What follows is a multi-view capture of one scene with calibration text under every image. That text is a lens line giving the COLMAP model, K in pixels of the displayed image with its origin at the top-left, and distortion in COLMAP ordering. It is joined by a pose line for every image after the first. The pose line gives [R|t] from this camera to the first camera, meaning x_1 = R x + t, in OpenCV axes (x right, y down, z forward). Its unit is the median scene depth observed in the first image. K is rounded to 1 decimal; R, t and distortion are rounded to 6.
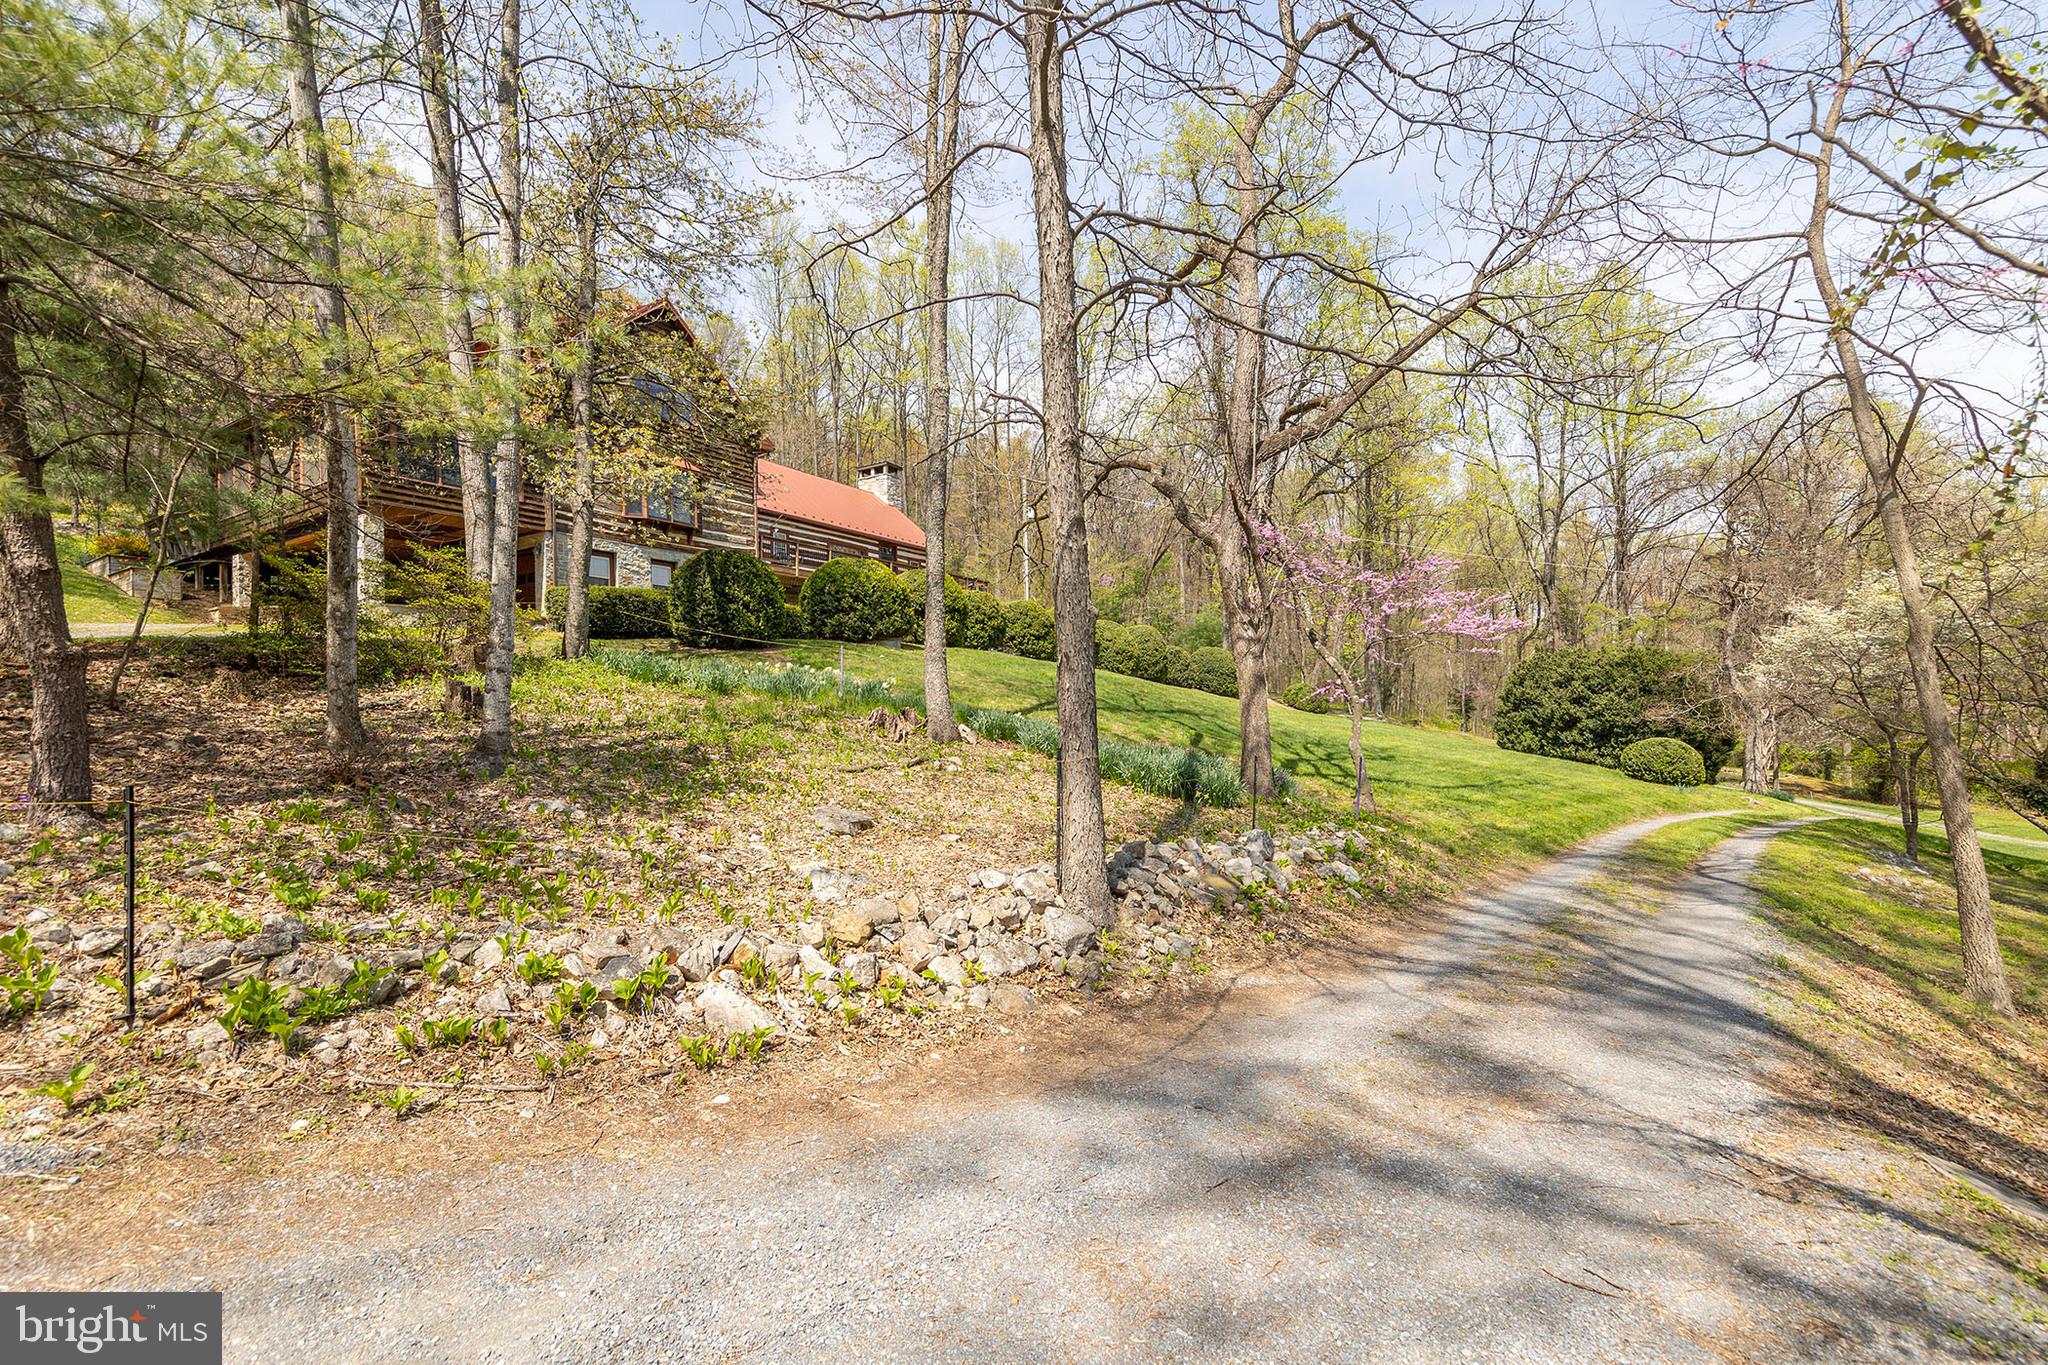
lens RADIAL K [[889.5, 0, 1017.3], [0, 889.5, 686.9], [0, 0, 1]] dist [-0.001820, 0.000381]
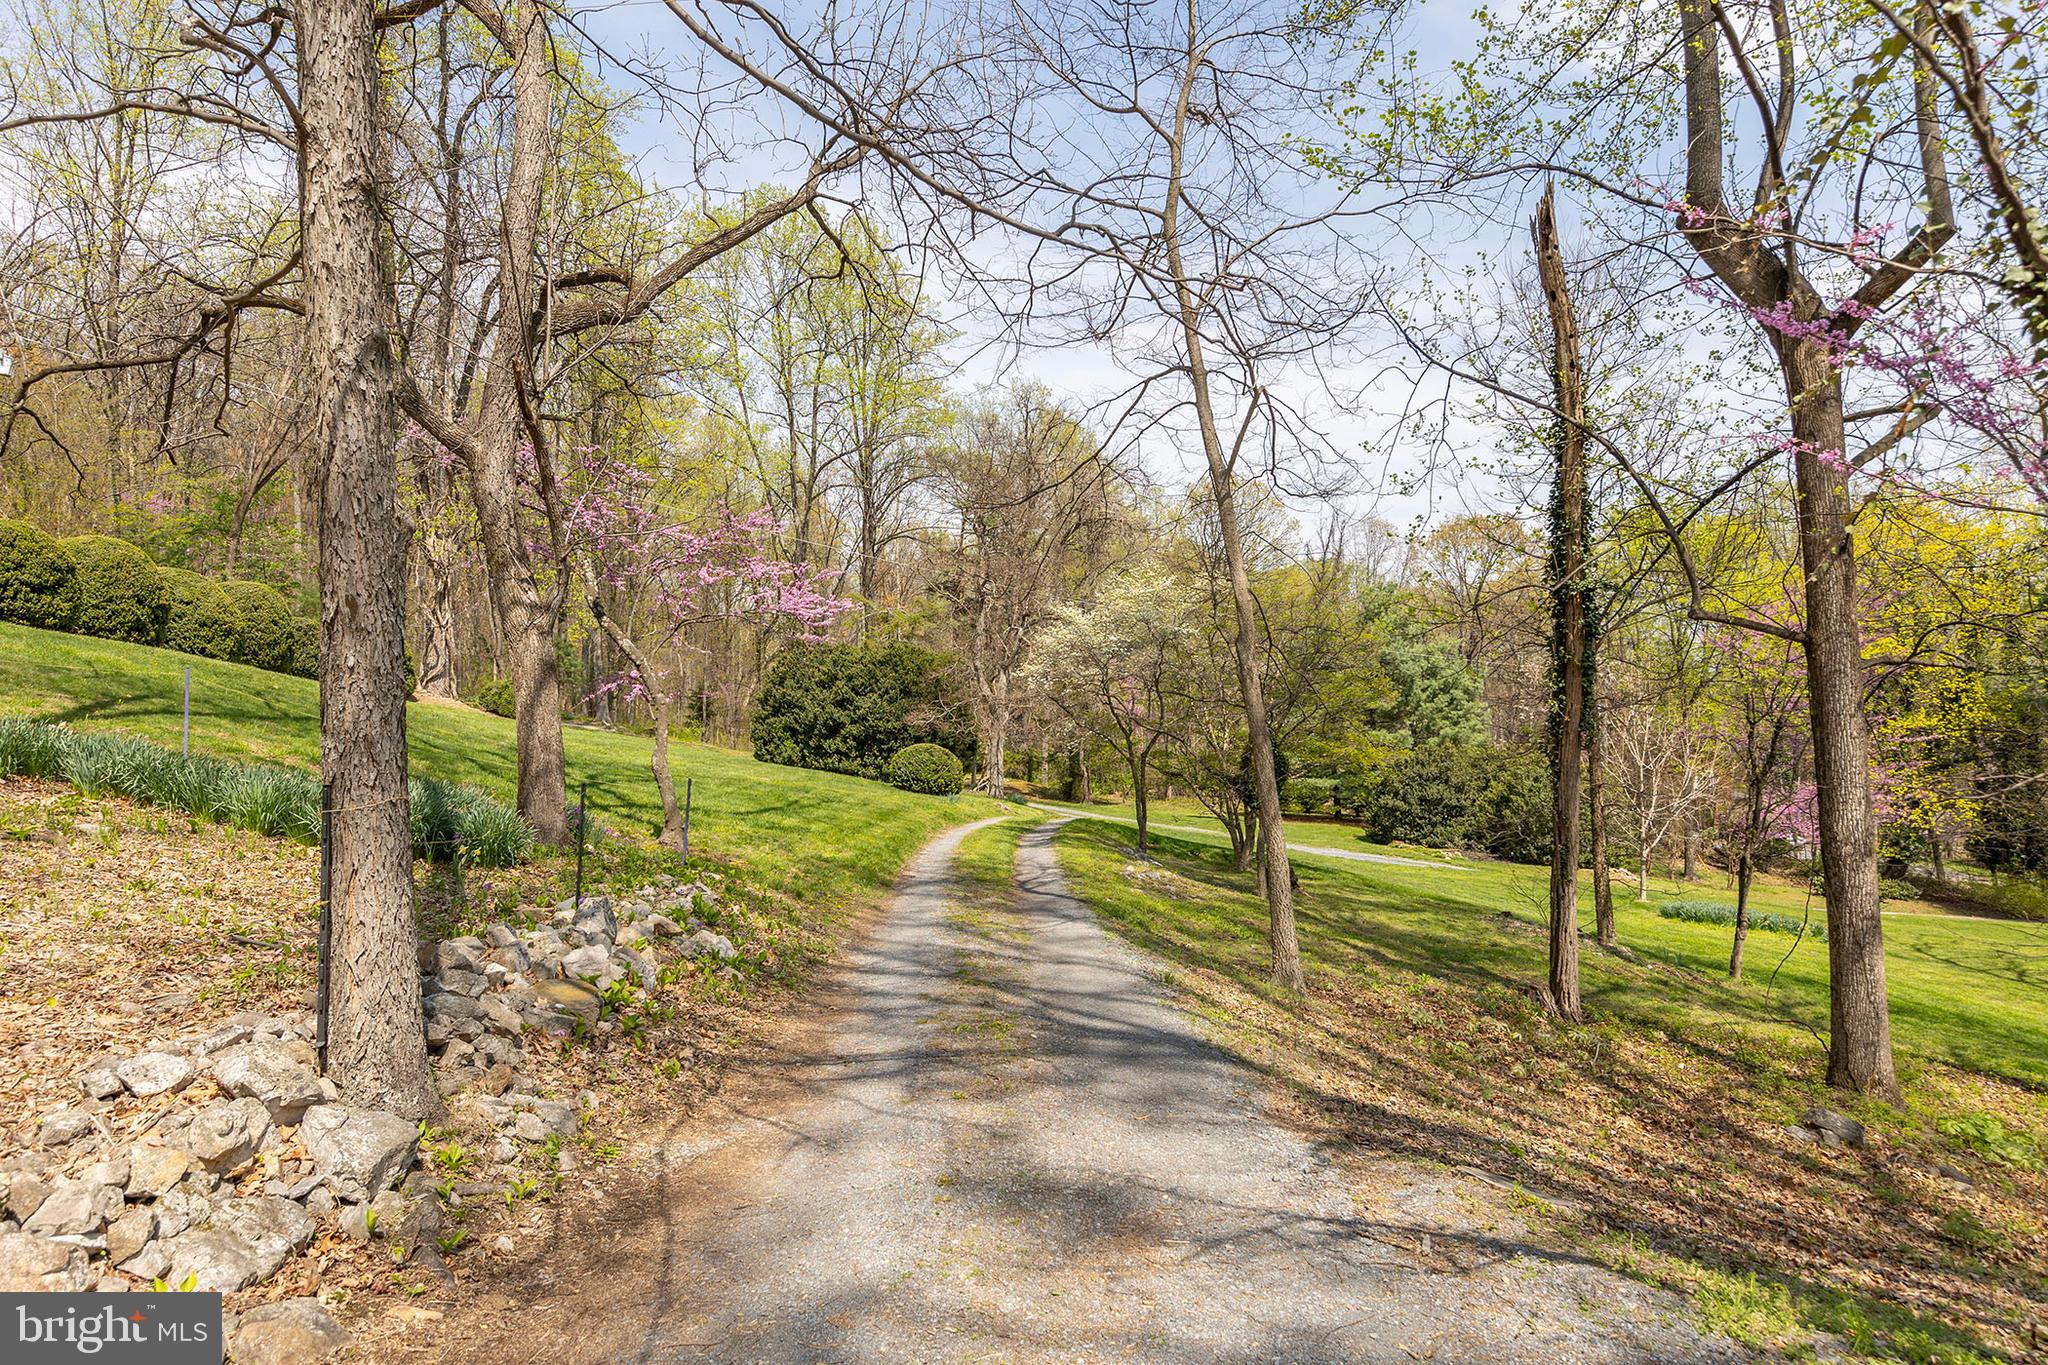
lens RADIAL K [[1170.9, 0, 1019.9], [0, 1170.9, 682.1], [0, 0, 1]] dist [0.007561, -0.001703]
pose [[0.734880, 0.012418, 0.678083, -0.054039], [-0.009555, 0.999923, -0.007957, 0.005564], [-0.678129, -0.000632, 0.734942, 0.113004]]
